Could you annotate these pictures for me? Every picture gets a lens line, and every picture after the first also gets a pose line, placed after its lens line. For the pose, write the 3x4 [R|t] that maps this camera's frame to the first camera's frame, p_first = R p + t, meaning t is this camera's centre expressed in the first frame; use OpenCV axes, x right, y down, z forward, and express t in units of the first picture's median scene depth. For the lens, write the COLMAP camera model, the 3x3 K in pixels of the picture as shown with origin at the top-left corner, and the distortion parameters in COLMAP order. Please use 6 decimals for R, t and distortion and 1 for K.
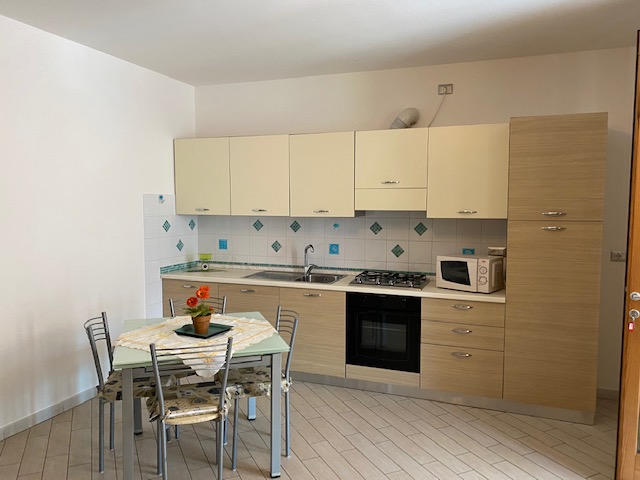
lens RADIAL K [[499.5, 0, 320.0], [0, 499.5, 240.0], [0, 0, 1]] dist [-0.002712, 0.006418]
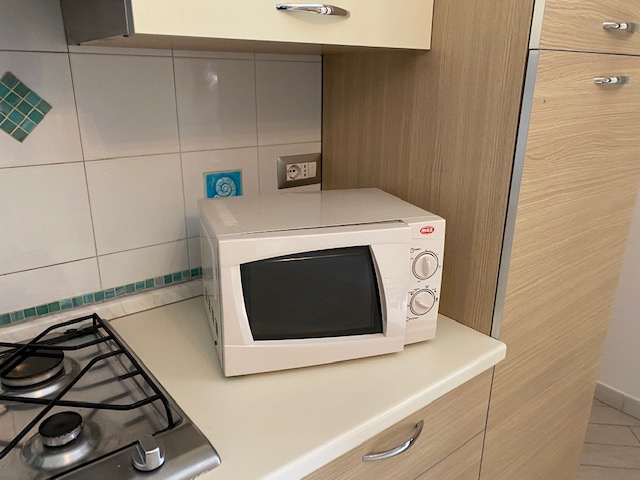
lens RADIAL K [[499.5, 0, 320.0], [0, 499.5, 240.0], [0, 0, 1]] dist [-0.002712, 0.006418]
pose [[0.516927, -0.270910, 0.812031, 0.084433], [0.059275, 0.957653, 0.281759, -0.020237], [-0.853975, -0.097516, 0.511094, 0.771180]]
